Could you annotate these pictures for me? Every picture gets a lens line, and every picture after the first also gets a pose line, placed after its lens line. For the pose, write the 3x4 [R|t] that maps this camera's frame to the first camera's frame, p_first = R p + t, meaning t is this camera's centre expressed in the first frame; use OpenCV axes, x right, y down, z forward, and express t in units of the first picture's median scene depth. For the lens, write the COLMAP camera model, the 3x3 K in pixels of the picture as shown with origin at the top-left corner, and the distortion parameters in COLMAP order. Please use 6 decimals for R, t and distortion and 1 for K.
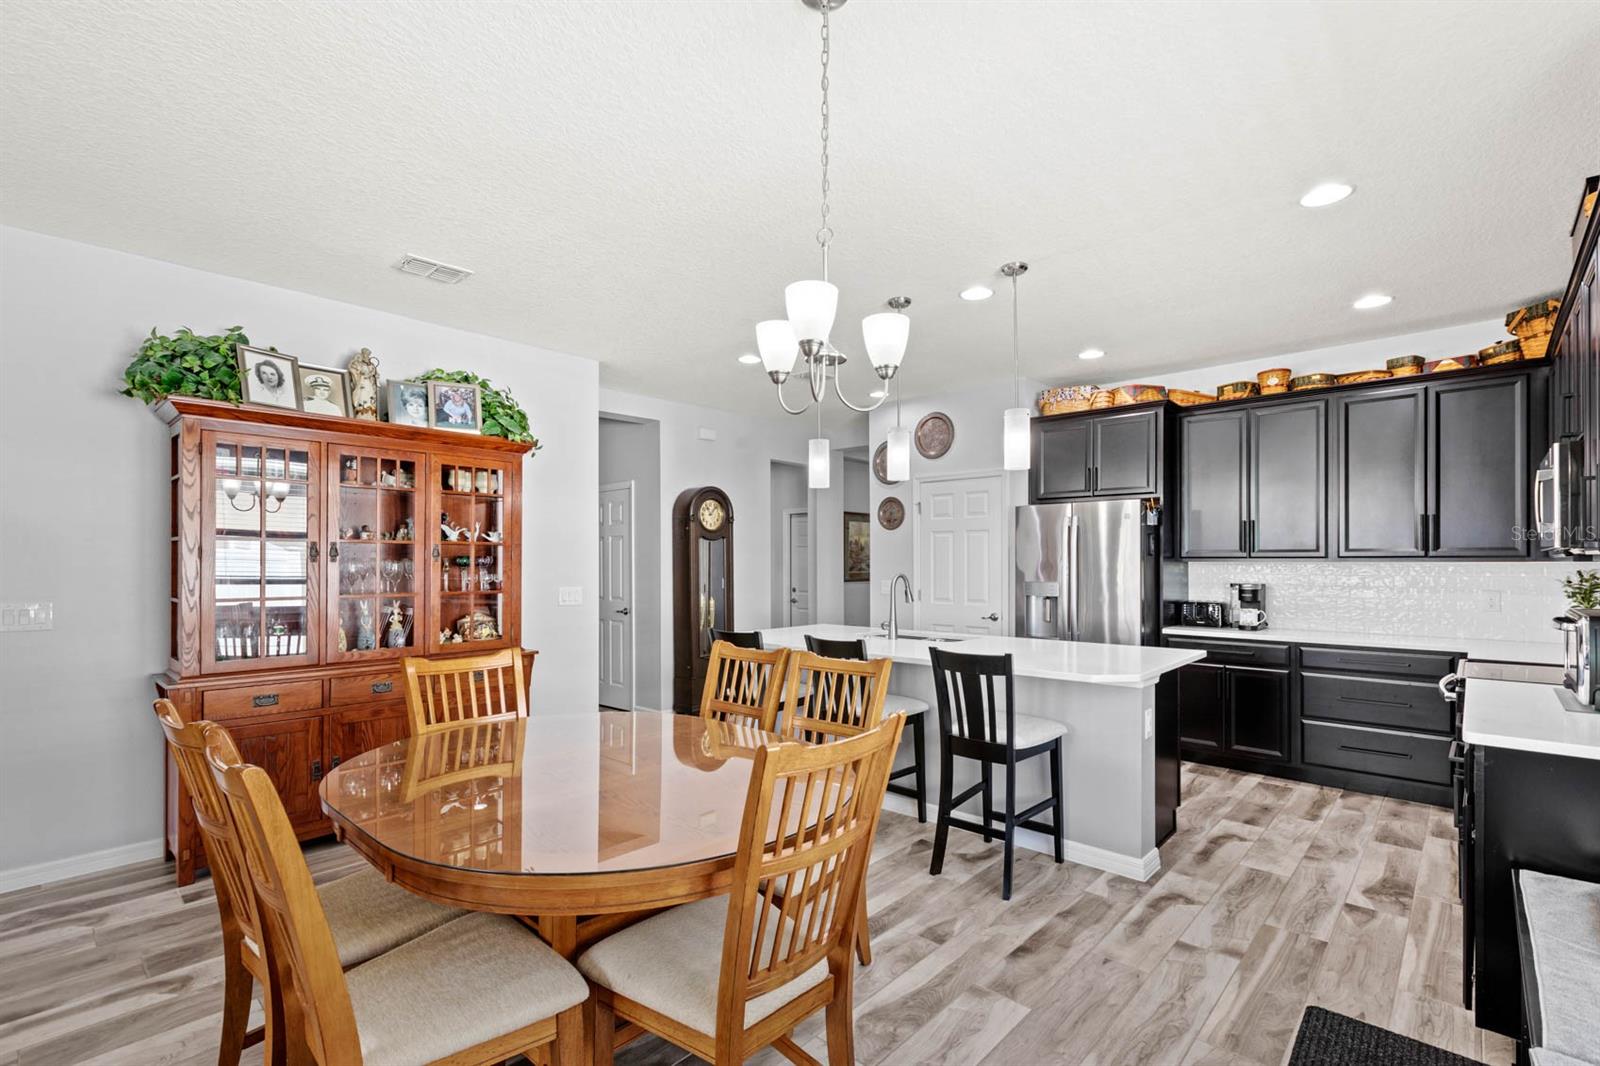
lens RADIAL K [[722.1, 0, 806.5], [0, 722.1, 556.7], [0, 0, 1]] dist [0.000195, -0.001088]
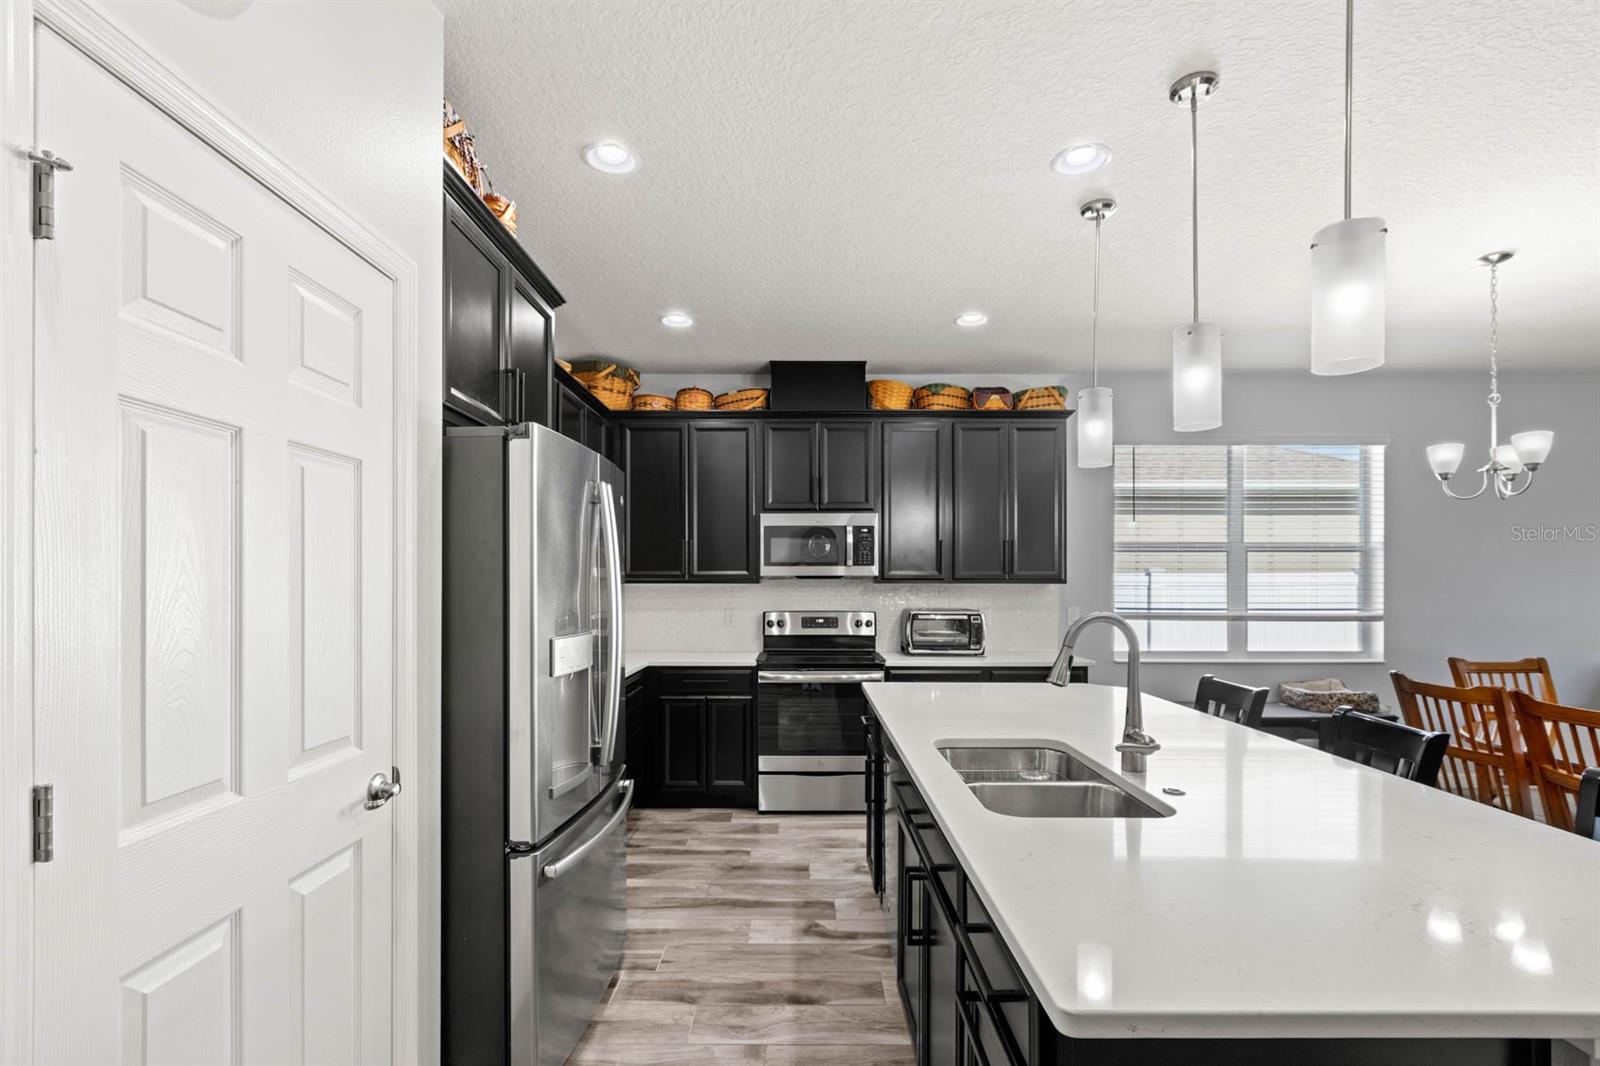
lens RADIAL K [[725.6, 0, 804.2], [0, 725.6, 584.2], [0, 0, 1]] dist [-0.002188, -0.000167]
pose [[-0.675160, 0.001402, 0.737670, -0.053953], [-0.005162, 0.999965, -0.006625, 0.011671], [-0.737653, -0.008281, -0.675129, 1.329866]]
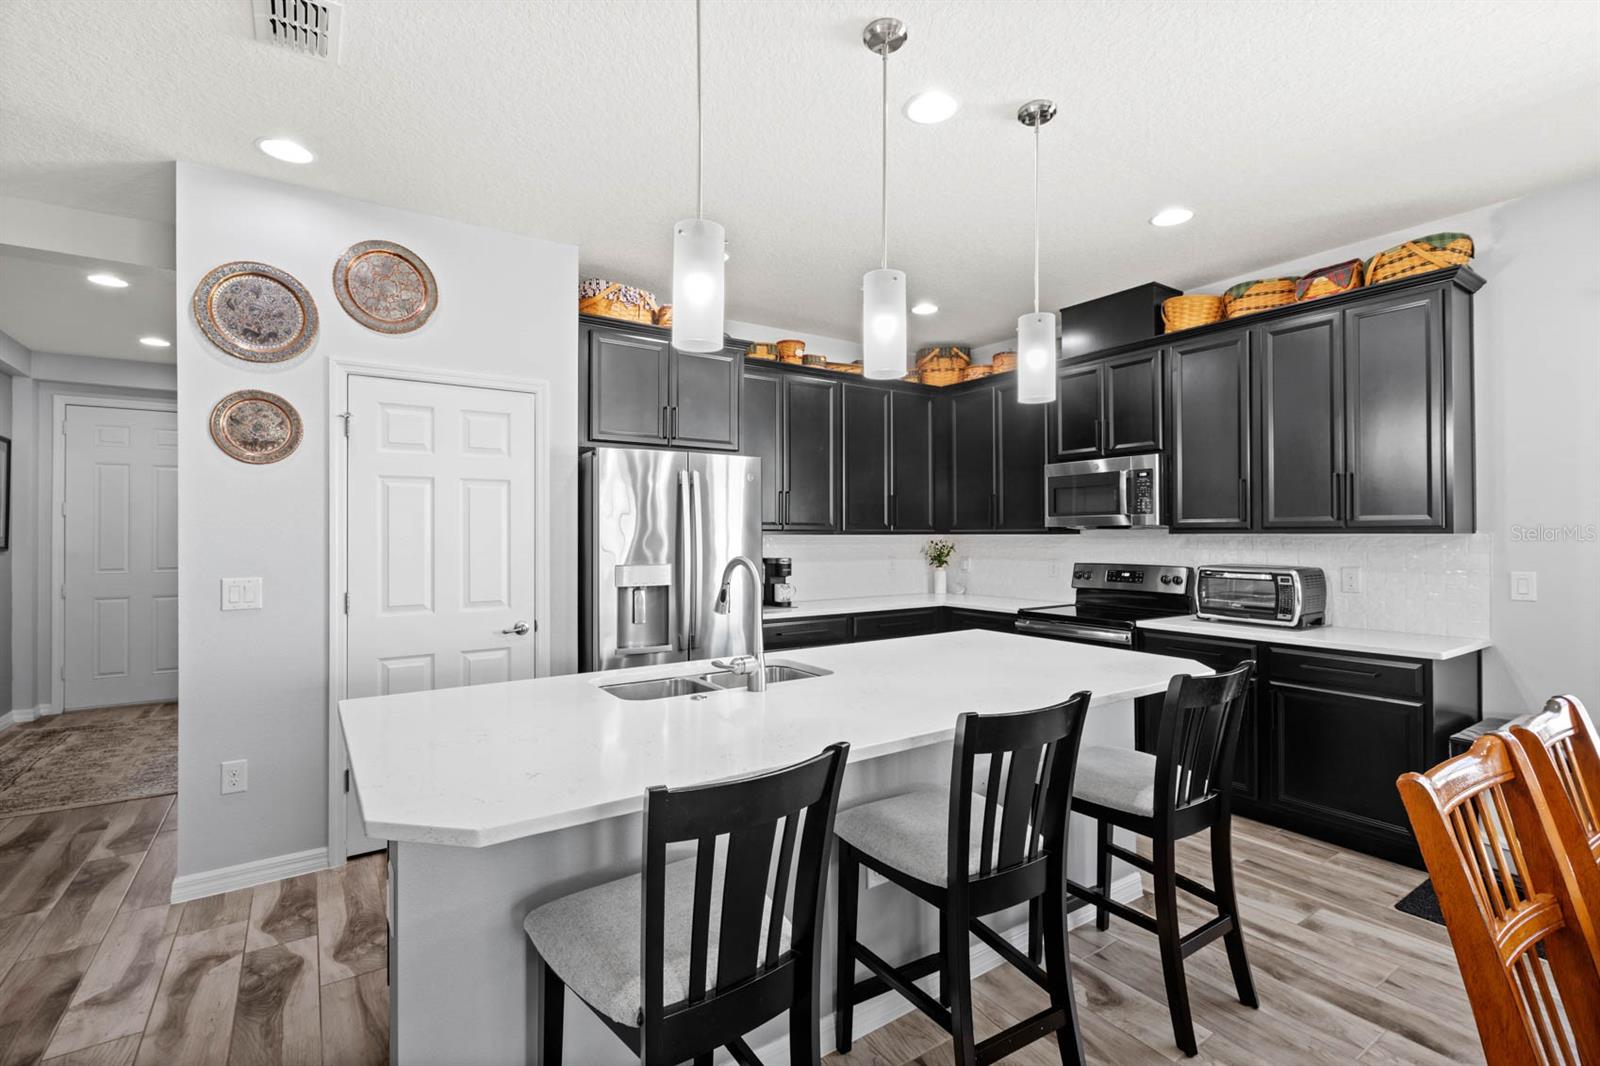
lens RADIAL K [[730.0, 0, 794.5], [0, 730.0, 530.8], [0, 0, 1]] dist [0.009669, -0.000040]
pose [[0.229777, 0.005047, 0.973230, -0.341608], [-0.004791, 0.999980, -0.004055, 0.005607], [-0.973232, -0.003731, 0.229797, 0.808141]]
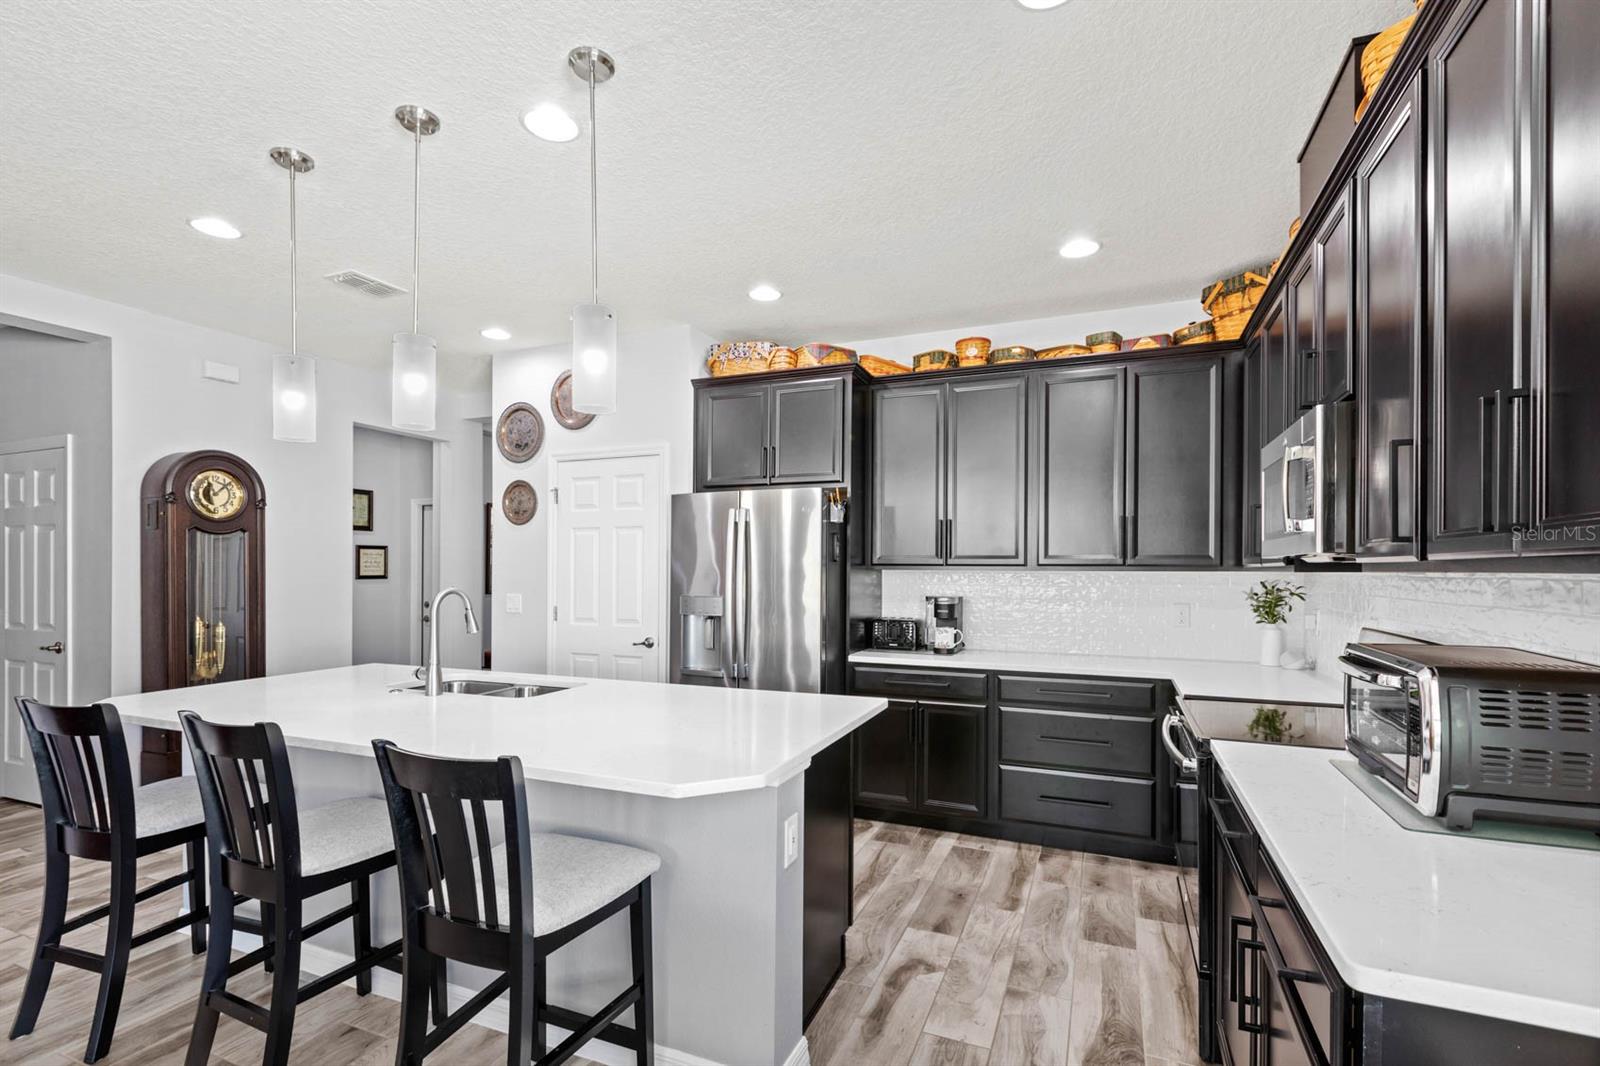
lens RADIAL K [[725.2, 0, 803.5], [0, 725.2, 569.7], [0, 0, 1]] dist [-0.011620, 0.000090]
pose [[0.939558, 0.003659, 0.342370, 0.191200], [-0.006549, 0.999952, 0.007286, 0.001553], [-0.342327, -0.009088, 0.939537, 0.299810]]
